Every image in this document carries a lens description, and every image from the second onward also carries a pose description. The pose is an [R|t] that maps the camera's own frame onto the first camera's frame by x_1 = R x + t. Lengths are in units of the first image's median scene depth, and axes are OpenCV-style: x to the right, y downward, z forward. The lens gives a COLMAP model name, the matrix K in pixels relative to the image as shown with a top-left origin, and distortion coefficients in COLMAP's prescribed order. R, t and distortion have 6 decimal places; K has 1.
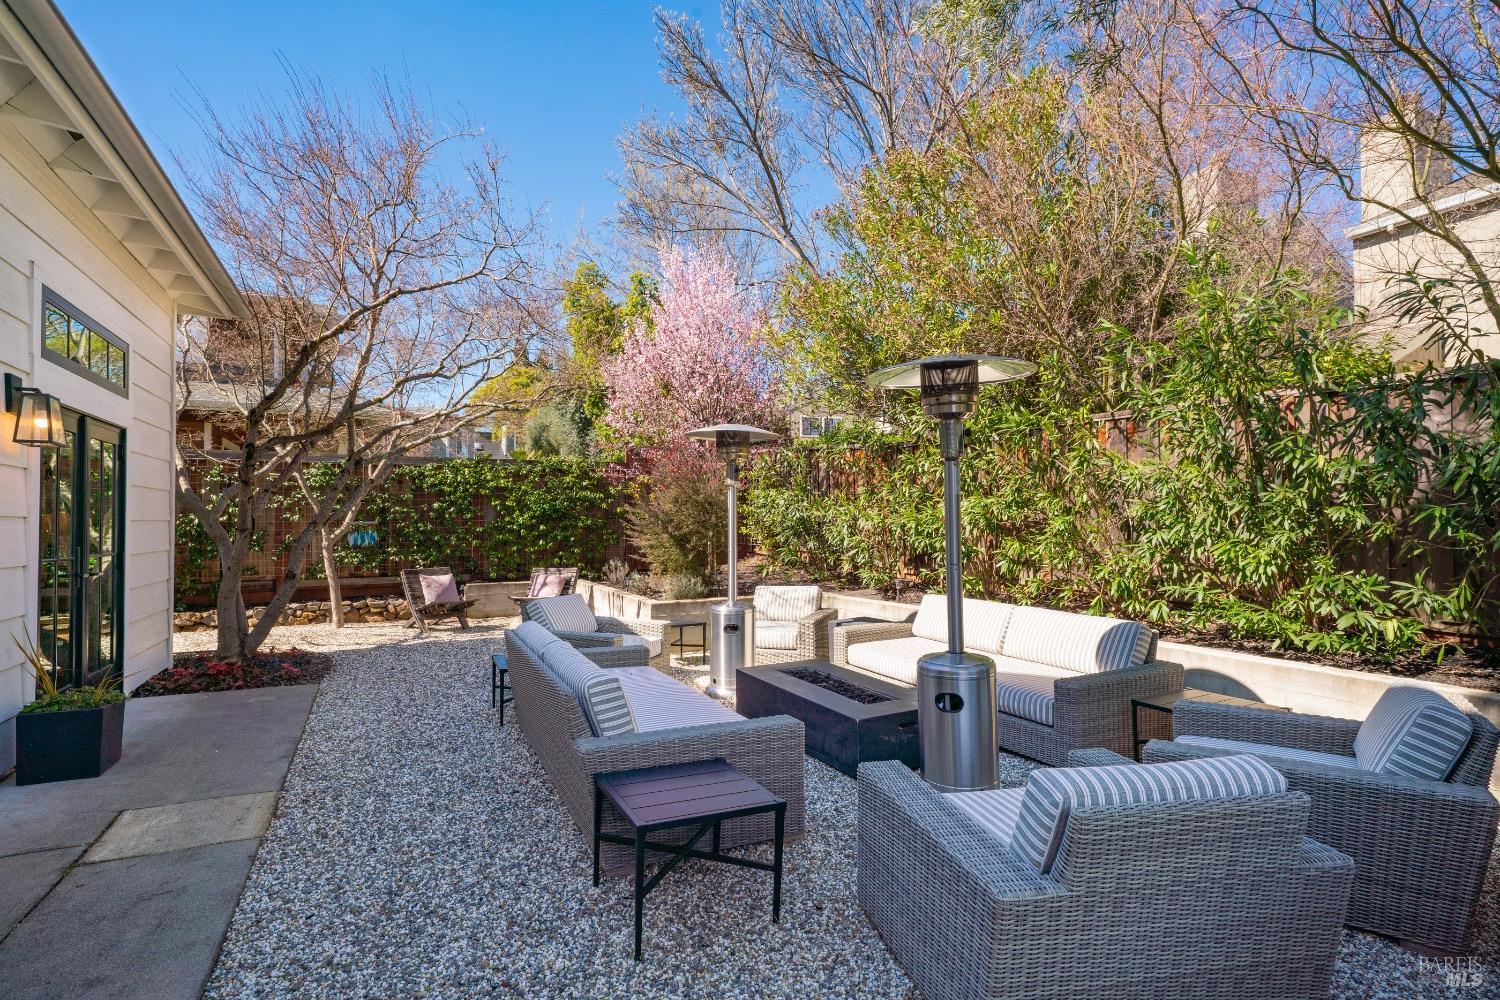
lens RADIAL K [[716.0, 0, 750.2], [0, 716.0, 508.1], [0, 0, 1]] dist [0.000723, 0.000125]
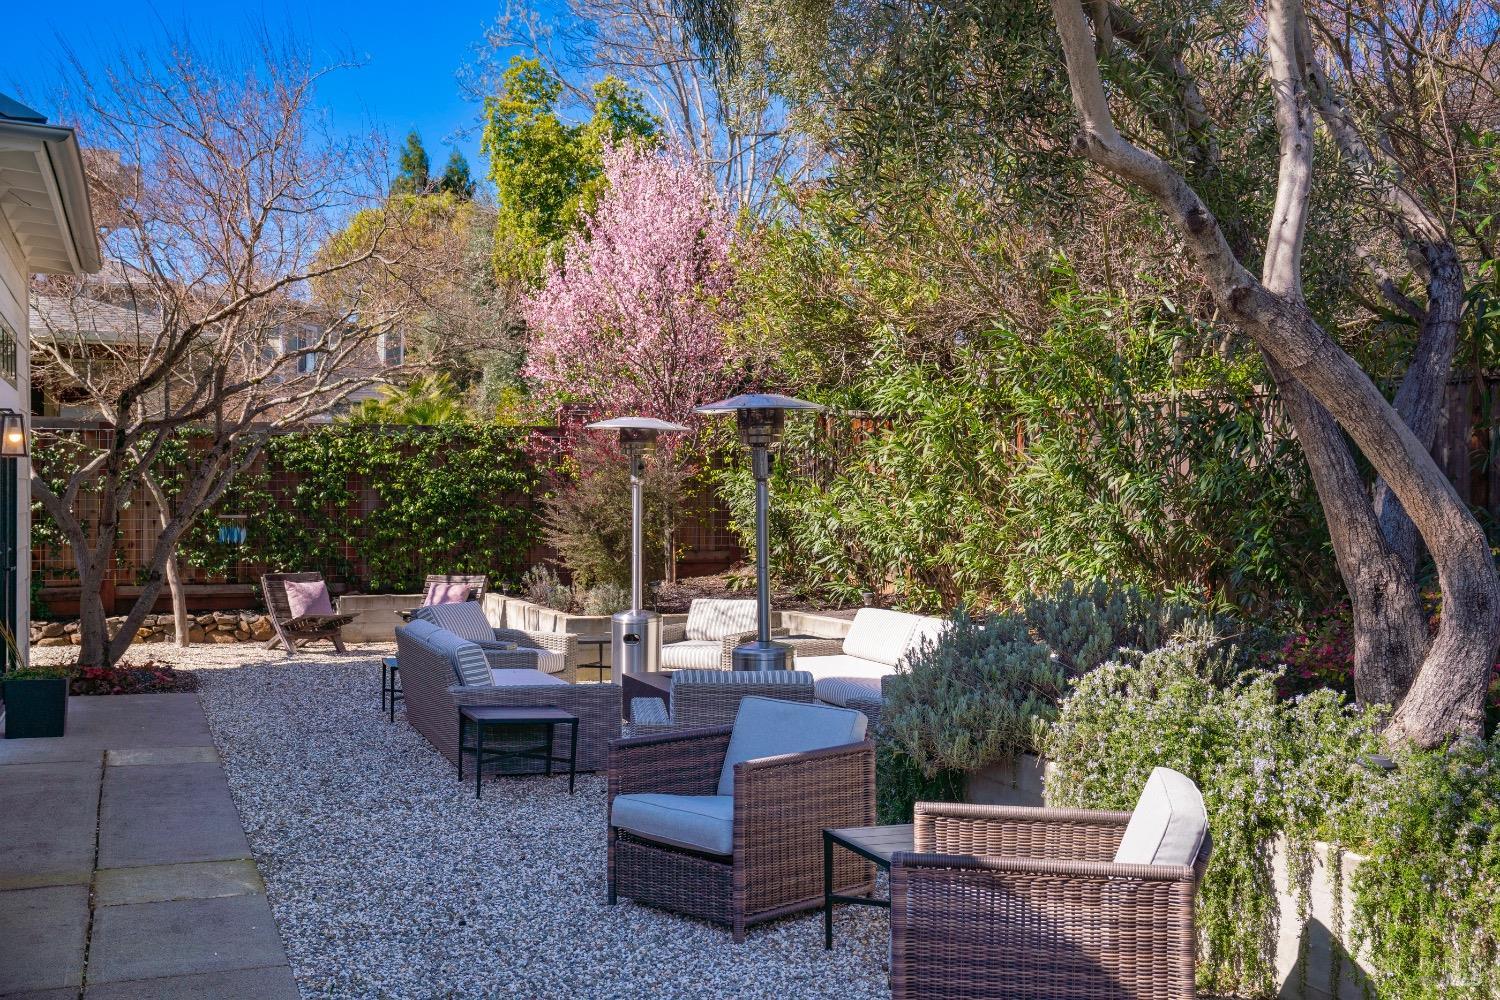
lens RADIAL K [[1575.9, 0, 750.0], [0, 1575.9, 500.0], [0, 0, 1]] dist [0.009686, 0.025973]
pose [[0.994971, 0.009737, -0.099689, 0.204967], [-0.007465, 0.999704, 0.023138, -0.037110], [0.099885, -0.022277, 0.994750, -0.633021]]
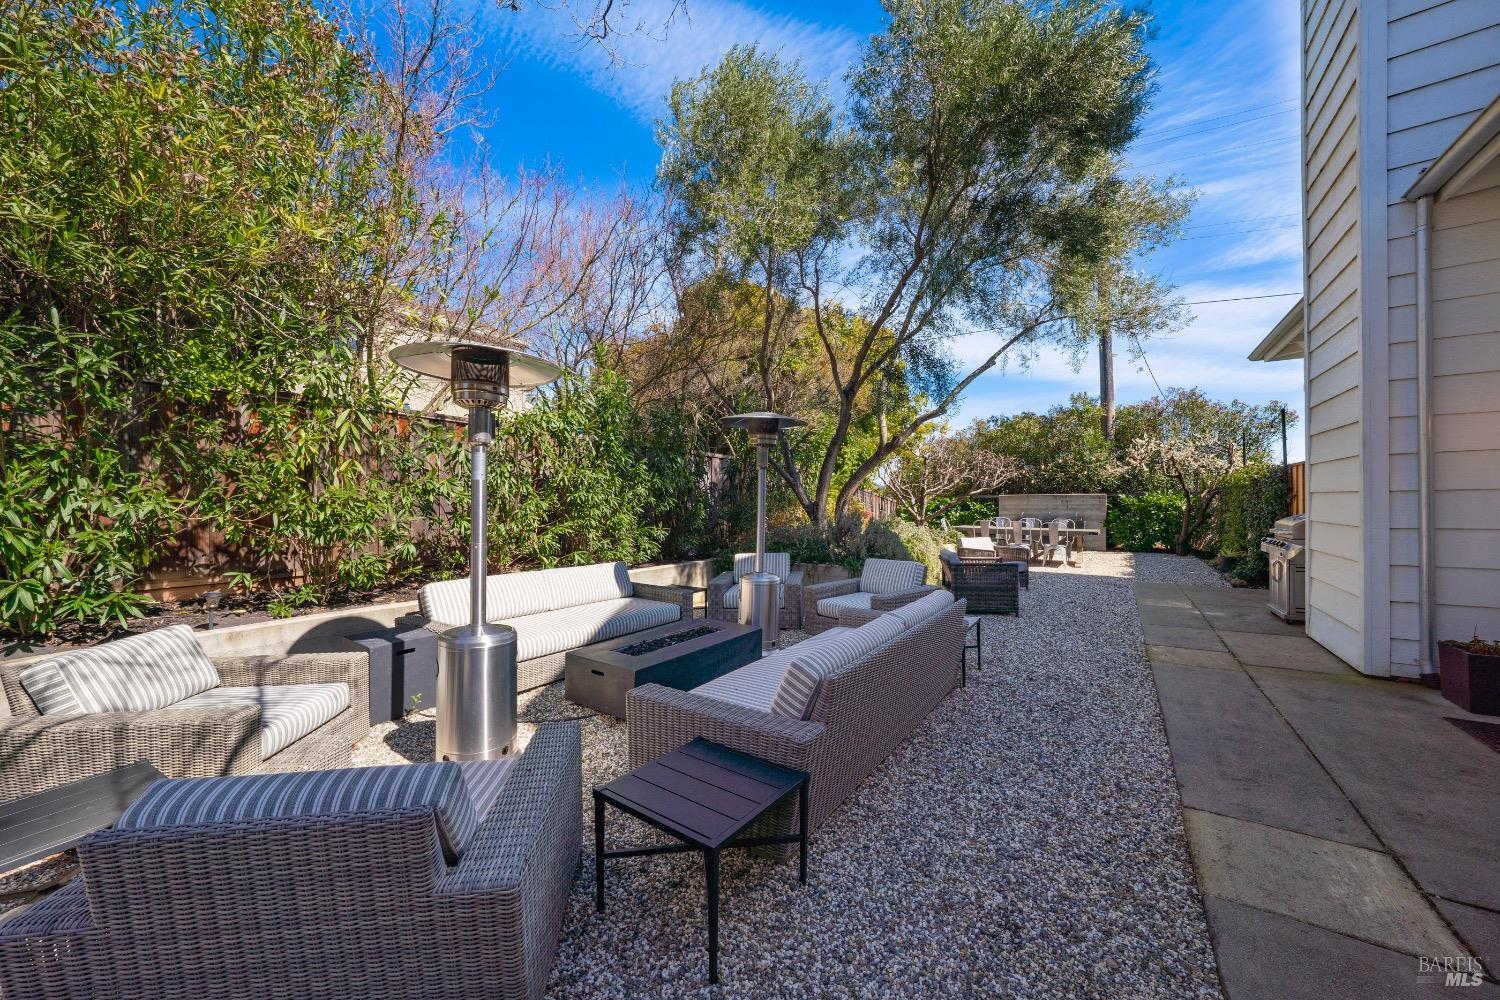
lens RADIAL K [[551.9, 0, 758.0], [0, 551.9, 504.0], [0, 0, 1]] dist [0.000120, -0.000122]
pose [[-0.508885, 0.006906, 0.860807, -0.348058], [-0.006715, 0.999906, -0.011992, 0.016060], [-0.860808, -0.011882, -0.508791, 0.633721]]
